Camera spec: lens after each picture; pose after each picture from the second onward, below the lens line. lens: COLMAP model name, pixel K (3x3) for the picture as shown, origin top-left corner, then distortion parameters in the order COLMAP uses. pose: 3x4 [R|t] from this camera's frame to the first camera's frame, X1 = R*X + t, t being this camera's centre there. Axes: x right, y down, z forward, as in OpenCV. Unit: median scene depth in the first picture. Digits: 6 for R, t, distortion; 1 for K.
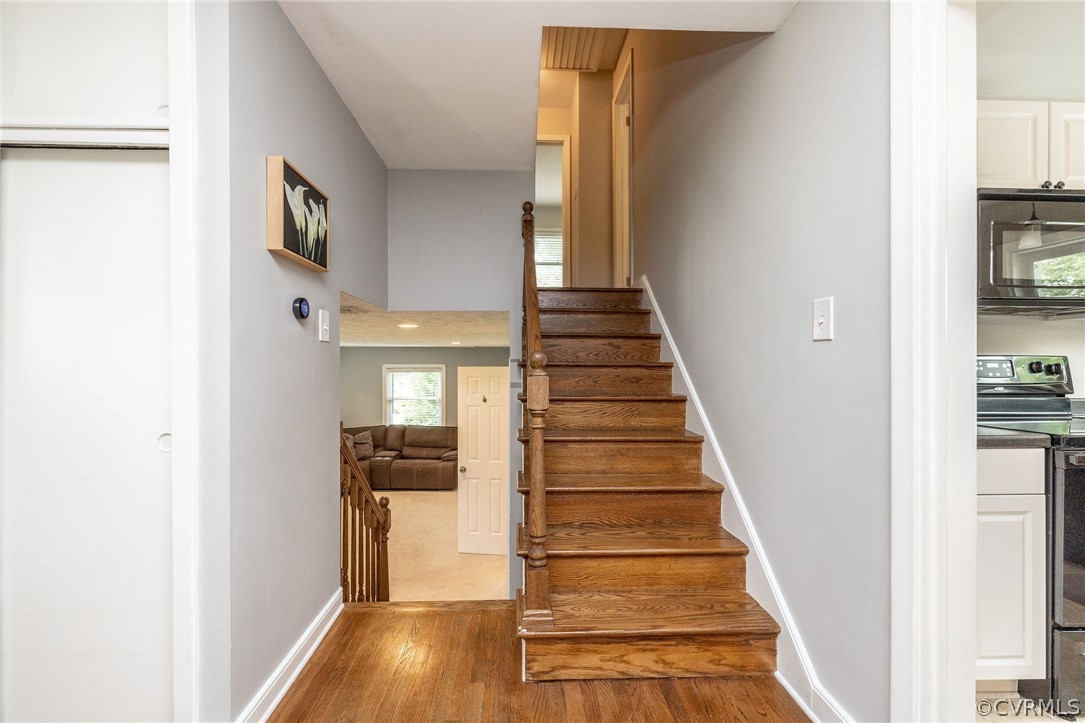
lens RADIAL K [[458.5, 0, 537.8], [0, 458.5, 364.3], [0, 0, 1]] dist [-0.002237, -0.000275]
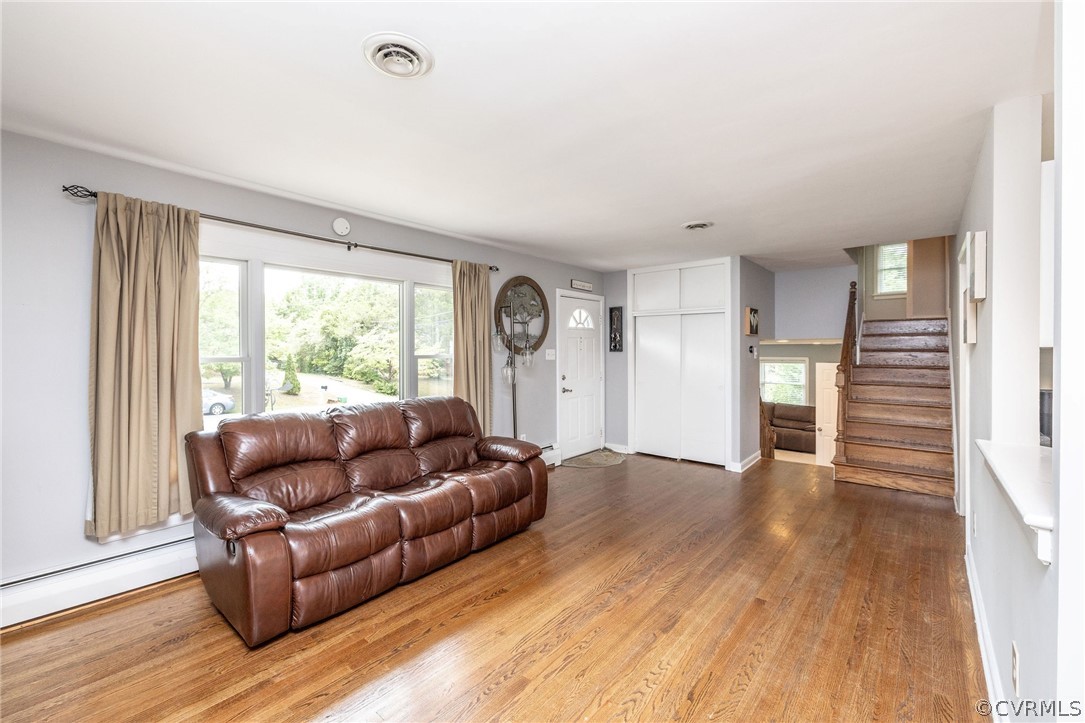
lens RADIAL K [[461.5, 0, 540.9], [0, 461.5, 352.4], [0, 0, 1]] dist [-0.001339, -0.000115]
pose [[0.744327, 0.002708, -0.667810, 0.115322], [0.002363, 0.999975, 0.006688, -0.028027], [0.667811, -0.006556, 0.744302, -0.515456]]
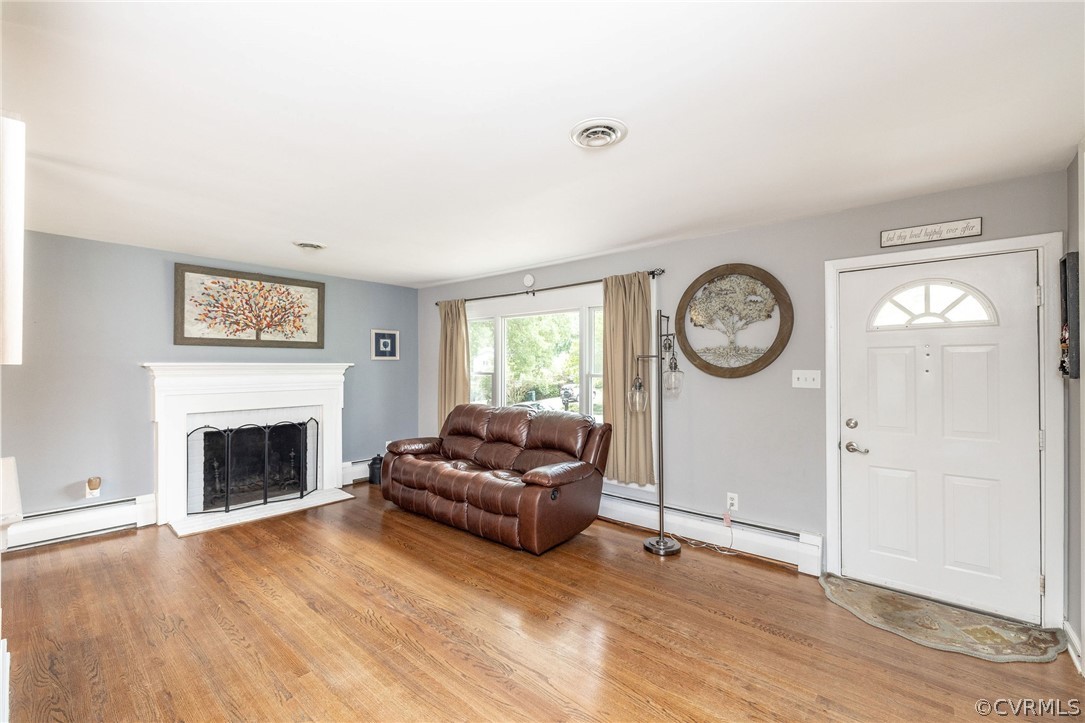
lens RADIAL K [[458.5, 0, 537.8], [0, 458.5, 364.3], [0, 0, 1]] dist [-0.002237, -0.000275]
pose [[-0.683681, -0.001203, -0.729780, 0.116670], [0.000929, 0.999996, -0.002519, -0.032367], [0.729781, -0.002400, -0.683677, 0.113506]]
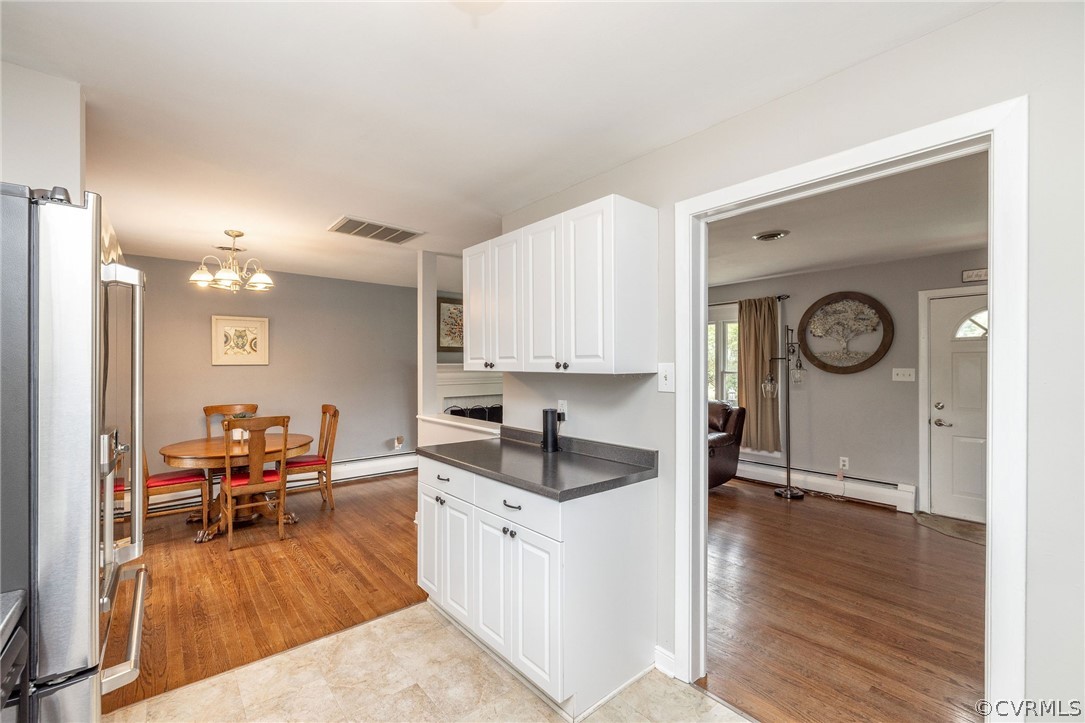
lens RADIAL K [[456.4, 0, 531.6], [0, 456.4, 366.6], [0, 0, 1]] dist [-0.001928, -0.000179]
pose [[-0.795048, 0.004620, -0.606529, 0.370217], [0.002118, 0.999986, 0.004841, -0.033924], [0.606543, 0.002564, -0.795047, 0.179649]]
